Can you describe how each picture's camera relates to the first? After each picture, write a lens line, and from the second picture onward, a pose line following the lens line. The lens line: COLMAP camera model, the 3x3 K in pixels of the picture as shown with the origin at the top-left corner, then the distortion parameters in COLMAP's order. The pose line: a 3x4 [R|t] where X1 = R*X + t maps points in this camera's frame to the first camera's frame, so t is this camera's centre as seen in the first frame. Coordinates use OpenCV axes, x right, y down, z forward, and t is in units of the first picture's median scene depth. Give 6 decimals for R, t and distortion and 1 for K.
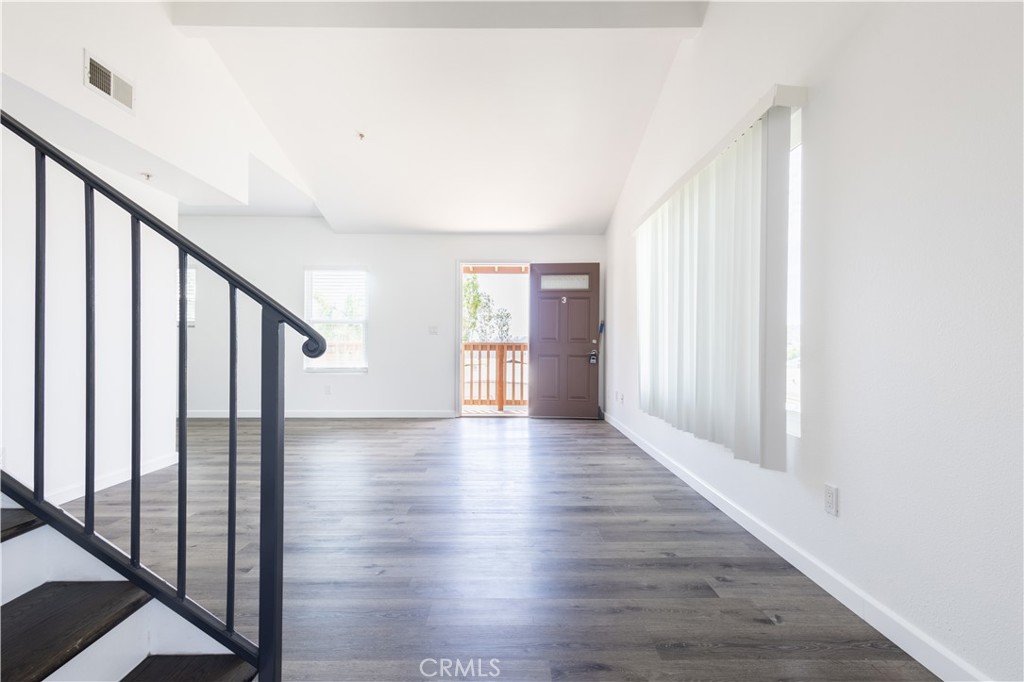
lens RADIAL K [[477.5, 0, 511.4], [0, 477.5, 343.0], [0, 0, 1]] dist [0.012872, -0.001201]
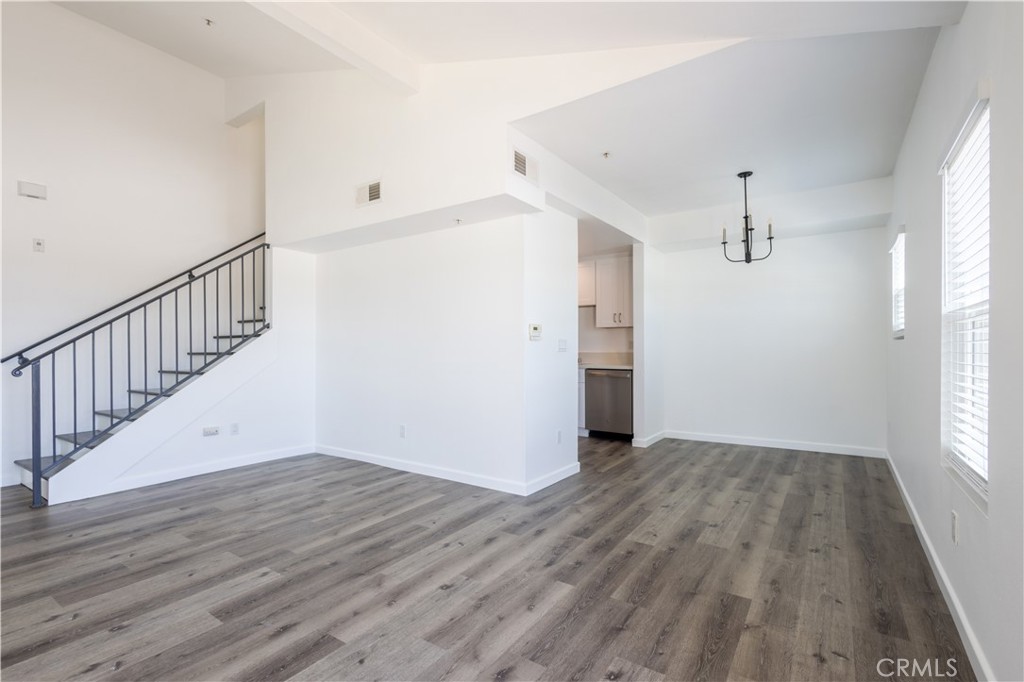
lens RADIAL K [[465.7, 0, 511.9], [0, 465.7, 344.5], [0, 0, 1]] dist [0.013657, -0.005432]
pose [[-0.572928, -0.005816, -0.819585, 0.115097], [0.004785, 0.999934, -0.010440, -0.064026], [0.819591, -0.009903, -0.572863, 2.649221]]
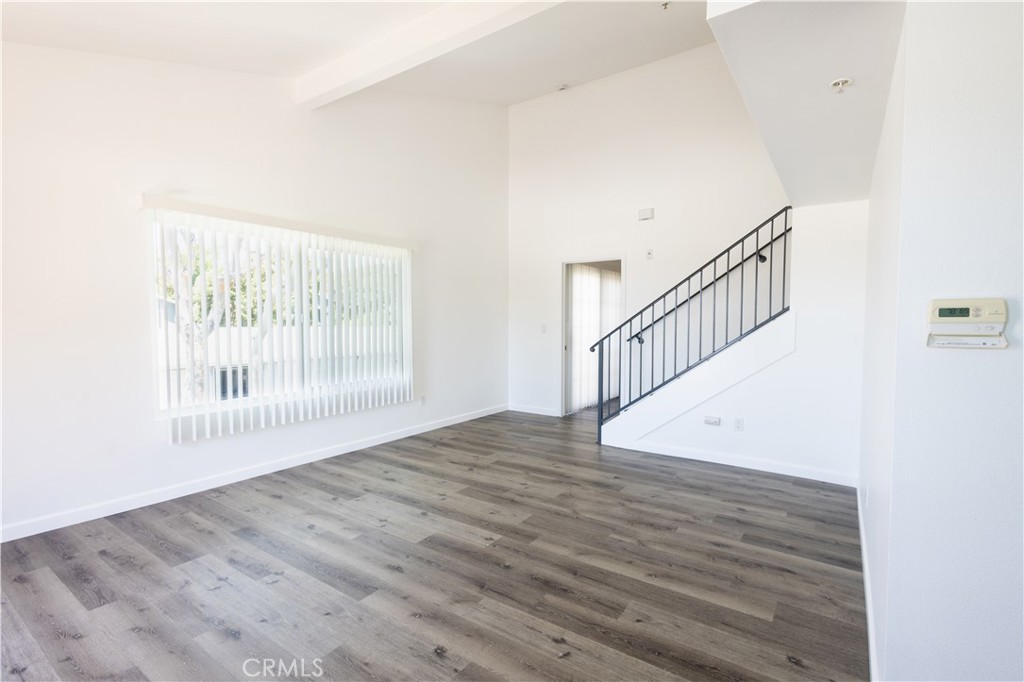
lens RADIAL K [[471.9, 0, 511.3], [0, 471.9, 342.3], [0, 0, 1]] dist [0.010964, -0.000460]
pose [[-0.816369, -0.029244, 0.576790, -1.176834], [-0.006076, 0.999097, 0.042056, -0.121418], [-0.577499, 0.030828, -0.815809, 2.531938]]
